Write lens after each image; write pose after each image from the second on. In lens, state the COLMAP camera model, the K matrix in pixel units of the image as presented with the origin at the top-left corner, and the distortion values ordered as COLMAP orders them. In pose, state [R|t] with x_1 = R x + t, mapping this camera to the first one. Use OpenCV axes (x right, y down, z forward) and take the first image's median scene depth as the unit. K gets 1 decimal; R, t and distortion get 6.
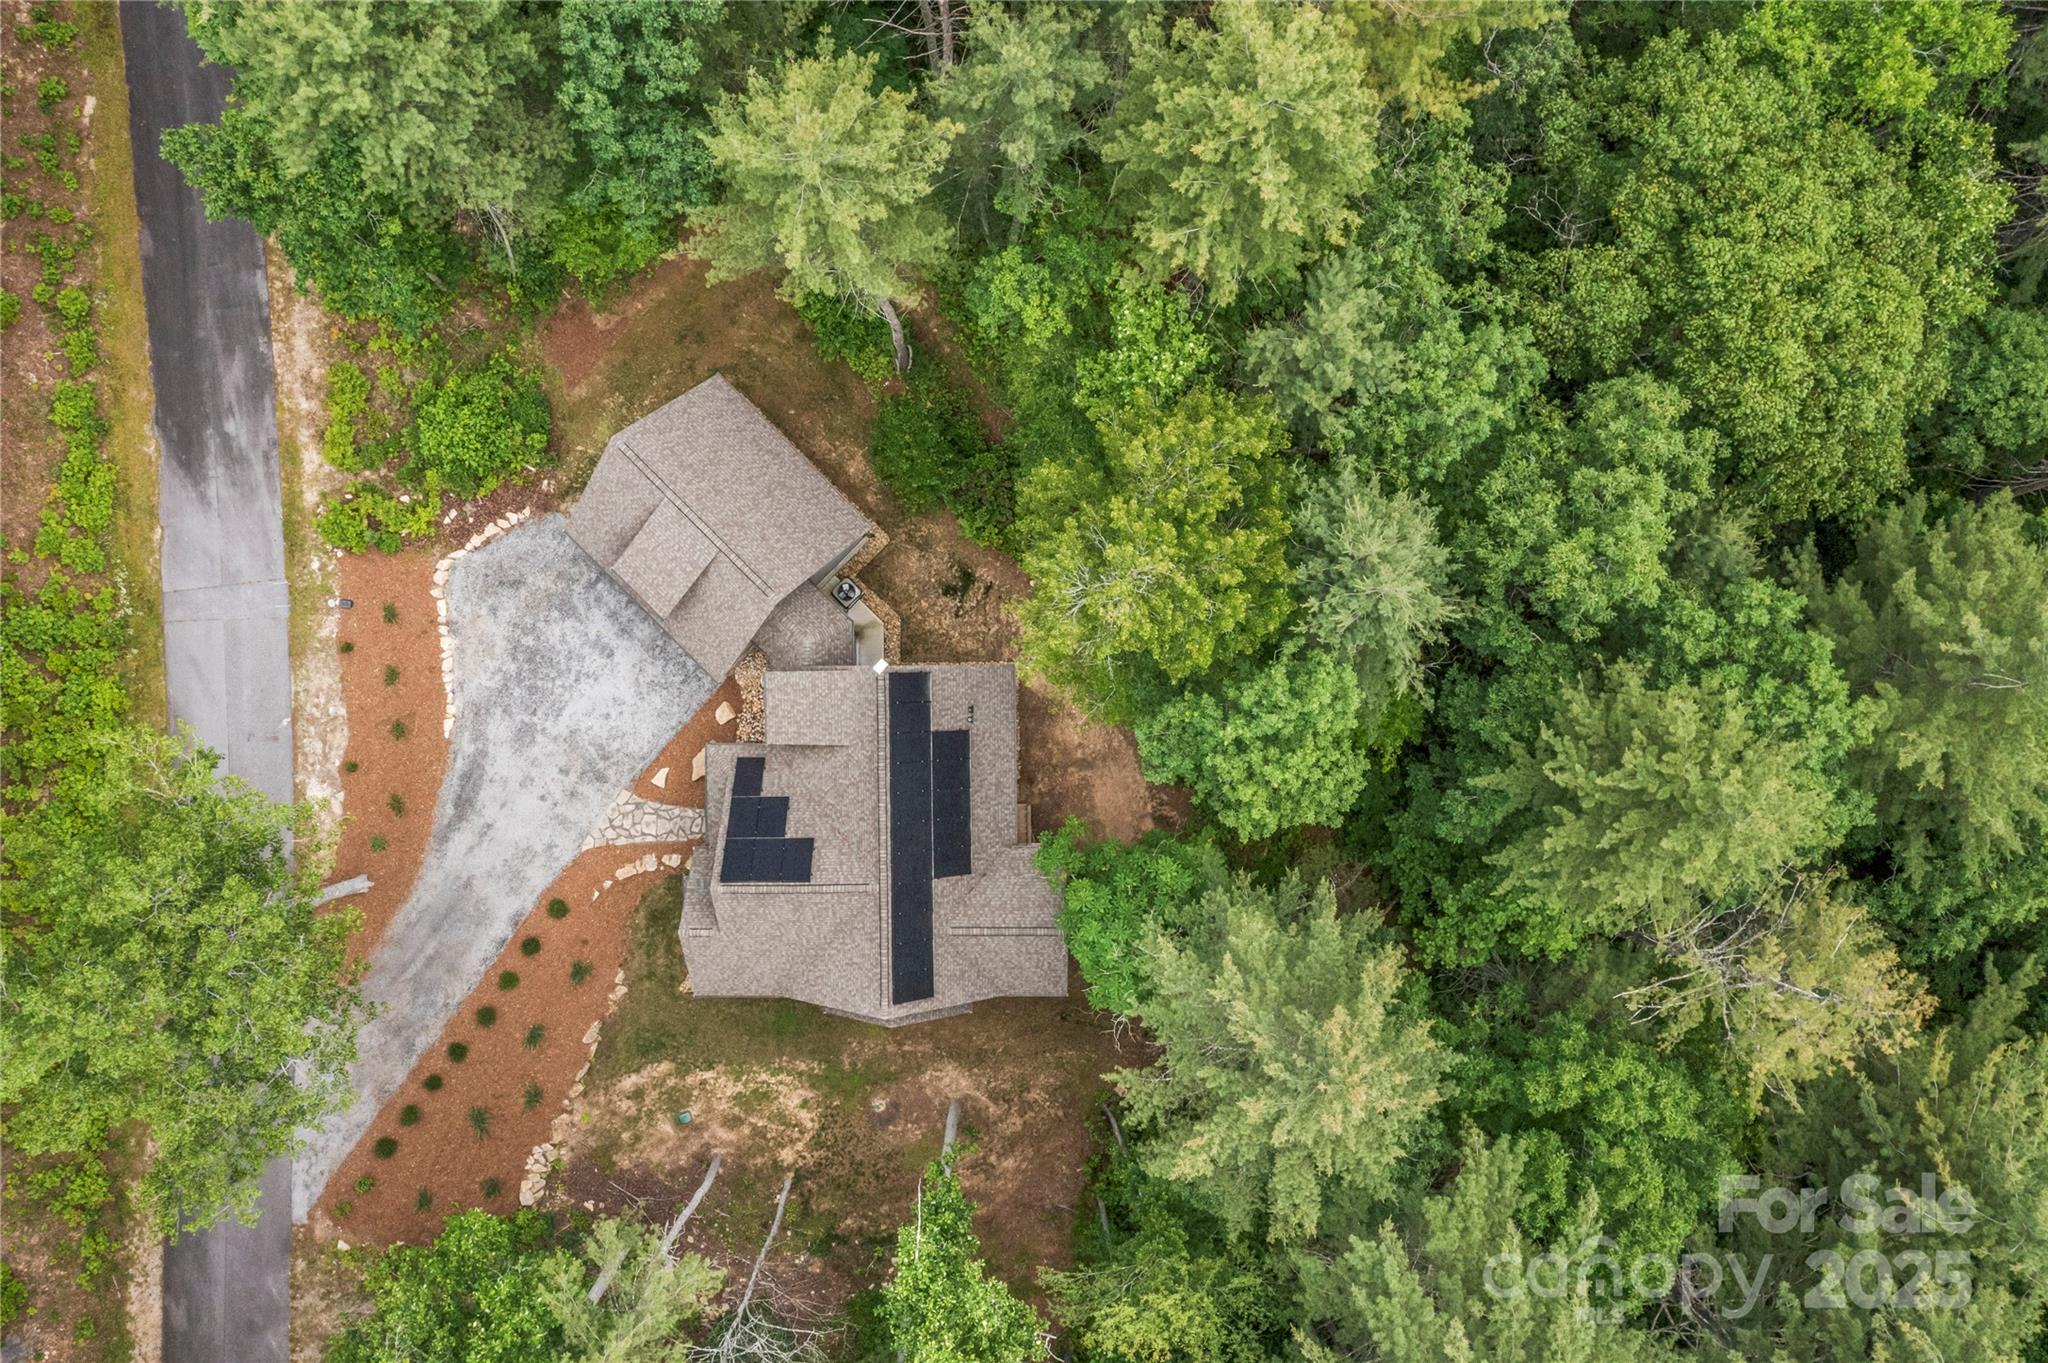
lens RADIAL K [[1636.7, 0, 1019.7], [0, 1636.7, 695.6], [0, 0, 1]] dist [-0.006637, -0.001190]
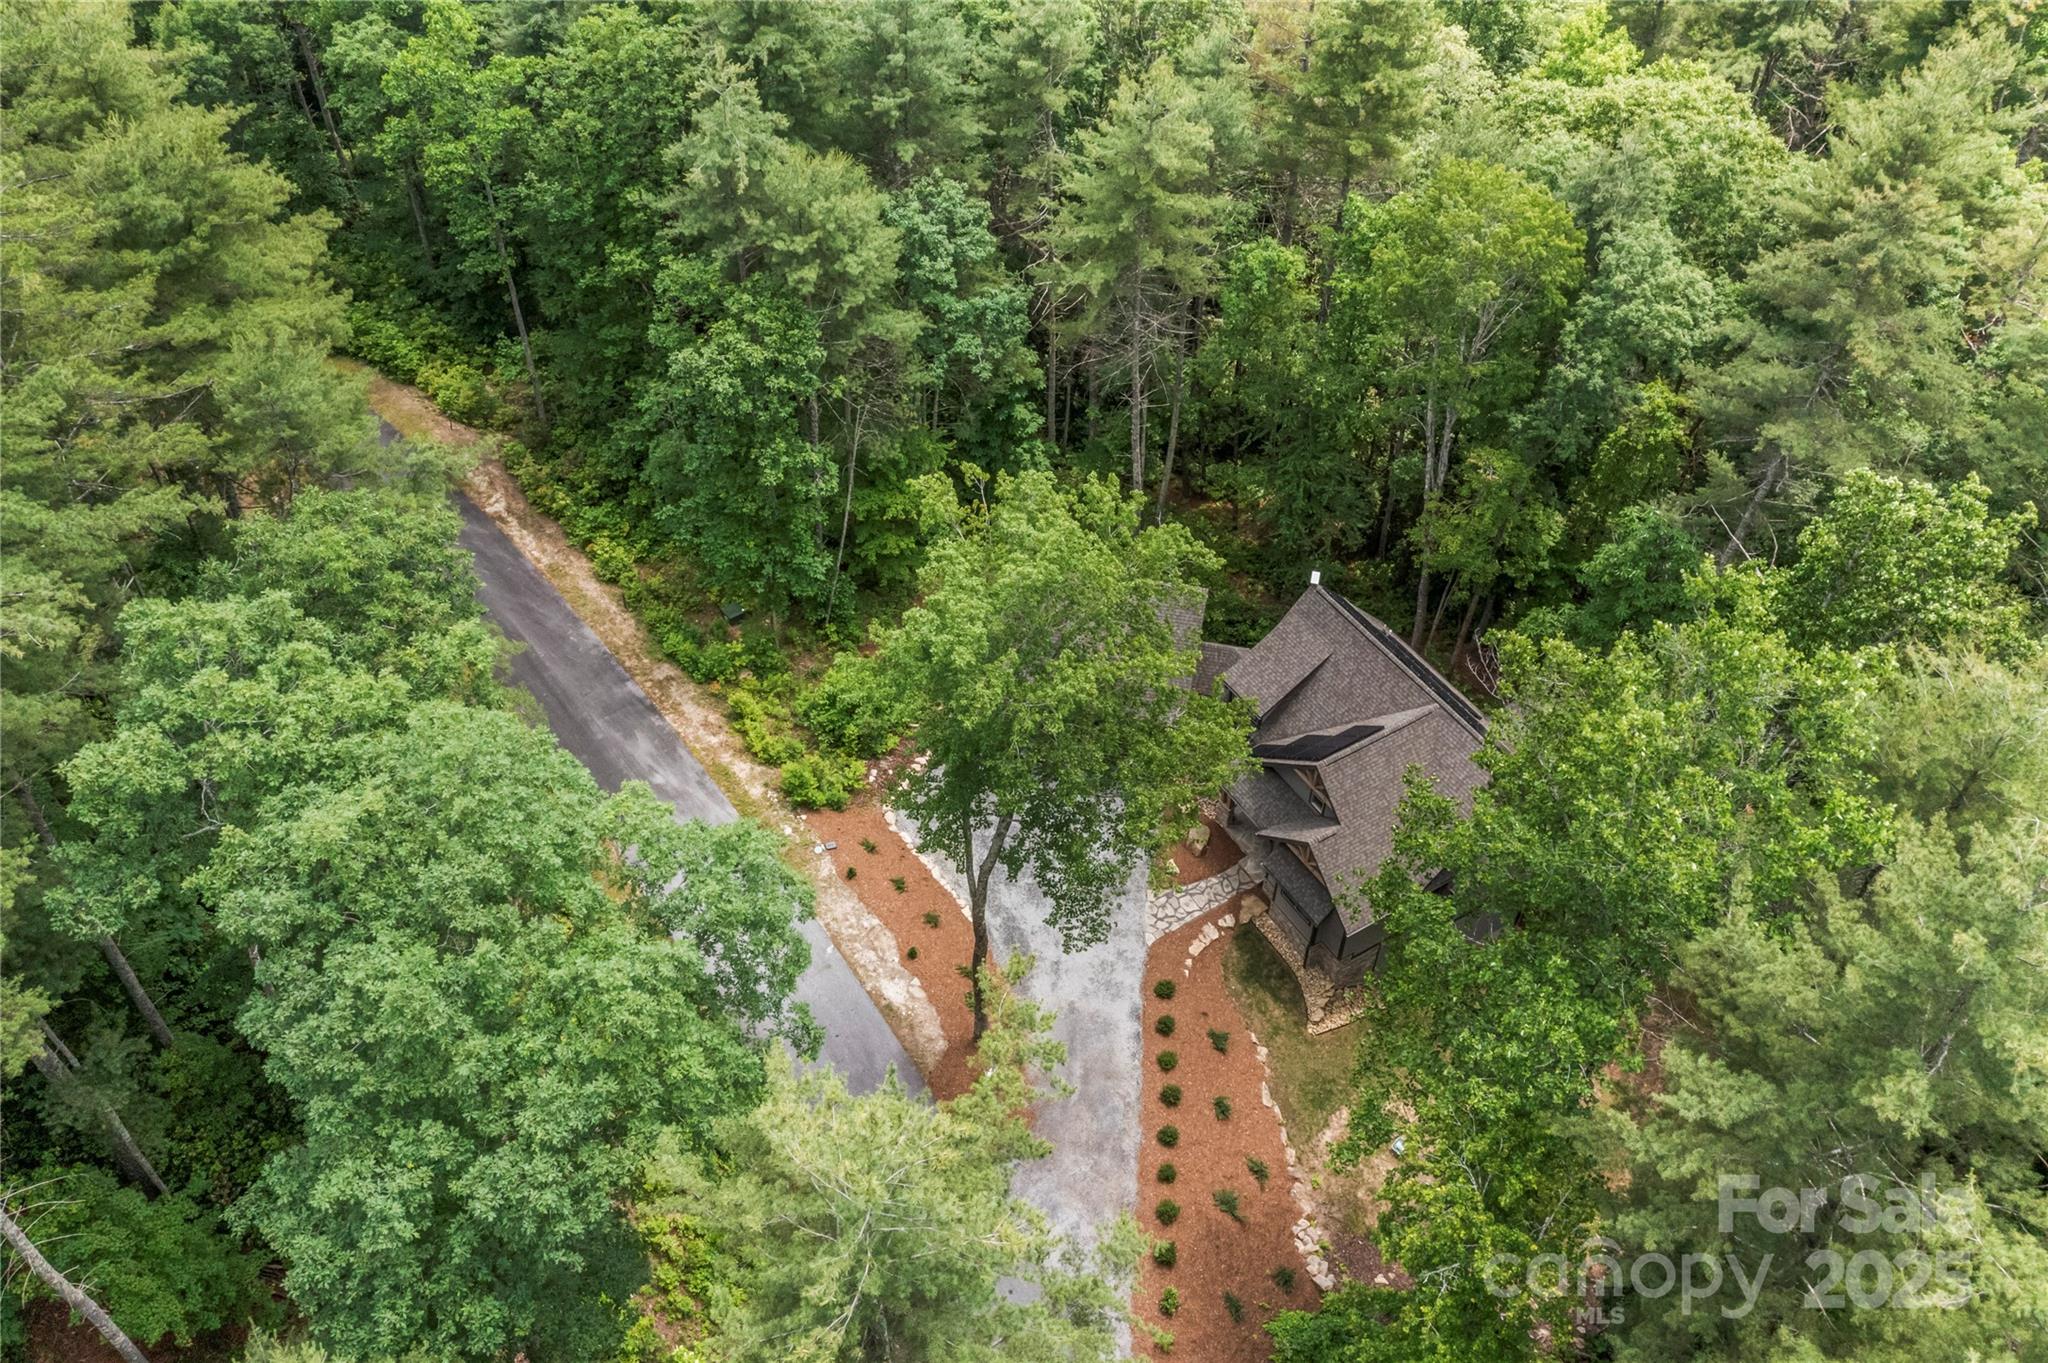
lens RADIAL K [[1636.7, 0, 1026.5], [0, 1636.7, 685.6], [0, 0, 1]] dist [-0.006637, -0.001190]
pose [[0.856525, -0.364139, 0.365742, -0.645446], [0.516071, 0.612437, -0.598825, 0.560099], [-0.005938, 0.701658, 0.712490, 0.197283]]
